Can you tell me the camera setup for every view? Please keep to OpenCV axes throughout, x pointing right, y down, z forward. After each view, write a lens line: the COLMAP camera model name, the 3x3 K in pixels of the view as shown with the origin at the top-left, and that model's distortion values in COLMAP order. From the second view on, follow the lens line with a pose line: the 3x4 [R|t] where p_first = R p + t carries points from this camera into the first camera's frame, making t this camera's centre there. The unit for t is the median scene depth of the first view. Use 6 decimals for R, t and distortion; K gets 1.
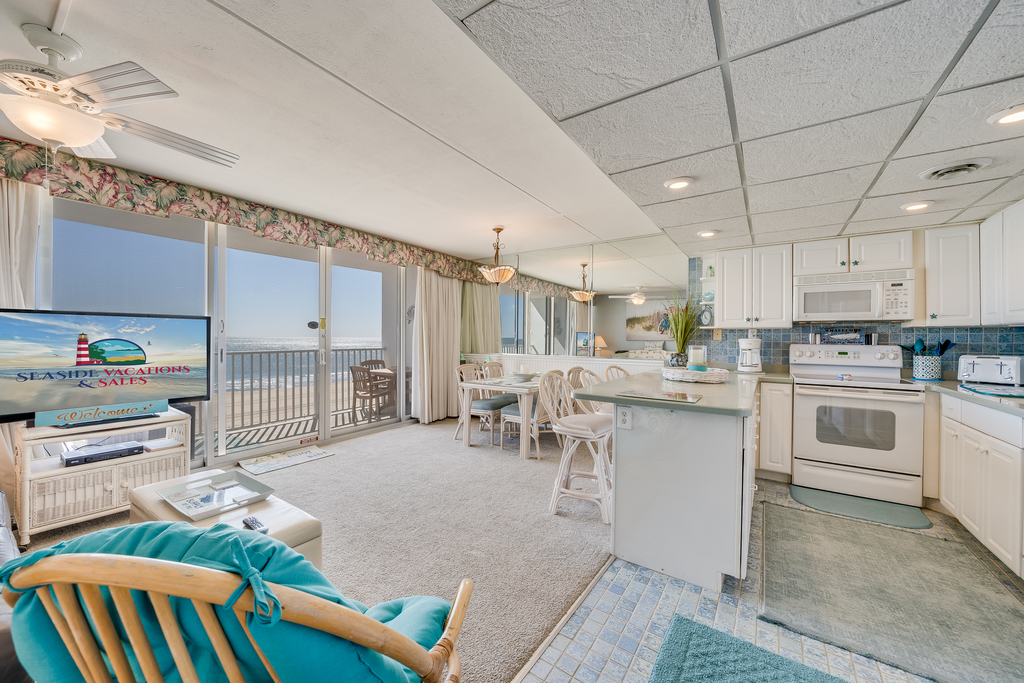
lens RADIAL K [[383.6, 0, 505.4], [0, 383.6, 338.3], [0, 0, 1]] dist [-0.004535, 0.000800]
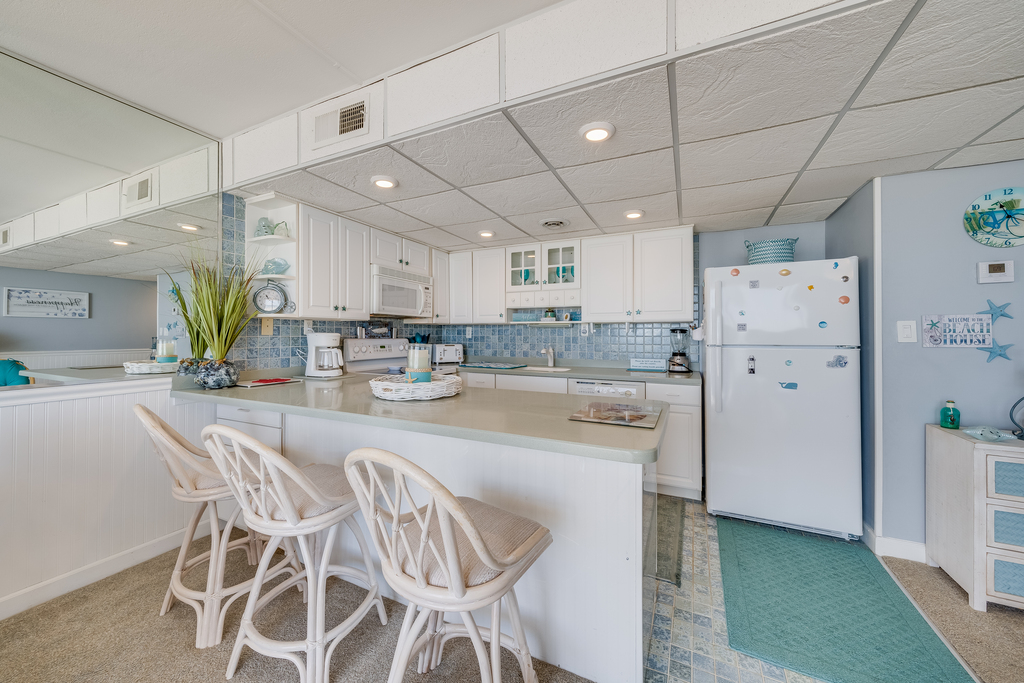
lens RADIAL K [[376.4, 0, 505.3], [0, 376.4, 332.3], [0, 0, 1]] dist [-0.003470, 0.000754]
pose [[-0.146307, -0.002087, 0.989237, -0.171947], [-0.004807, 0.999987, 0.001398, -0.003361], [-0.989228, -0.004551, -0.146315, 0.831183]]
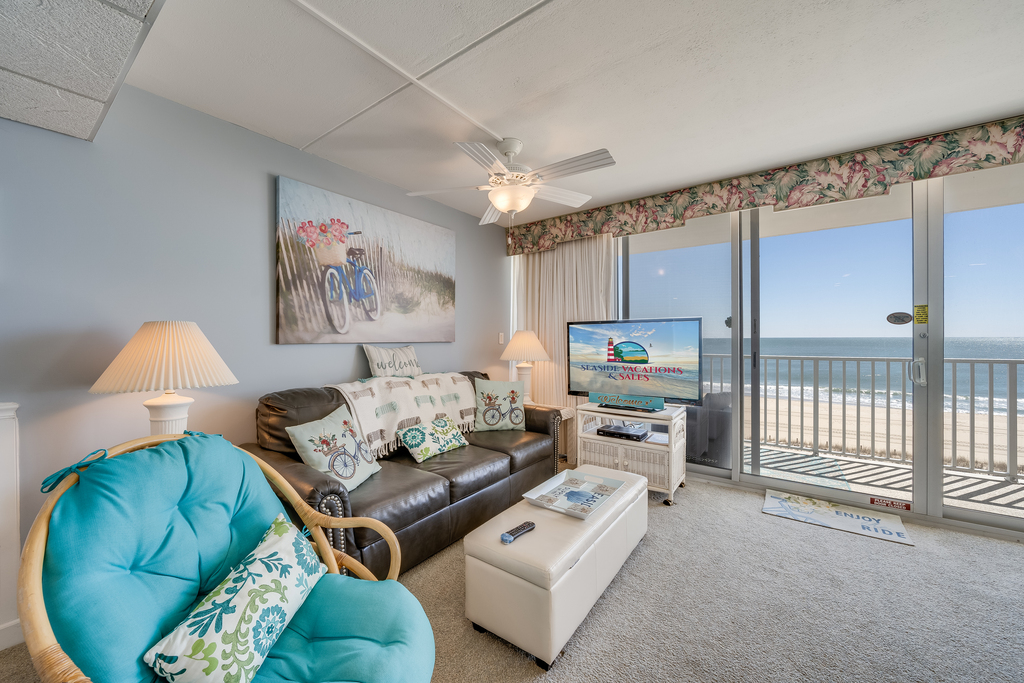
lens RADIAL K [[383.6, 0, 514.1], [0, 383.6, 338.2], [0, 0, 1]] dist [-0.004535, 0.000800]
pose [[-0.023386, -0.007414, -0.999699, 0.150194], [0.005029, 0.999959, -0.007533, -0.000968], [0.999714, -0.005203, -0.023347, 0.489759]]
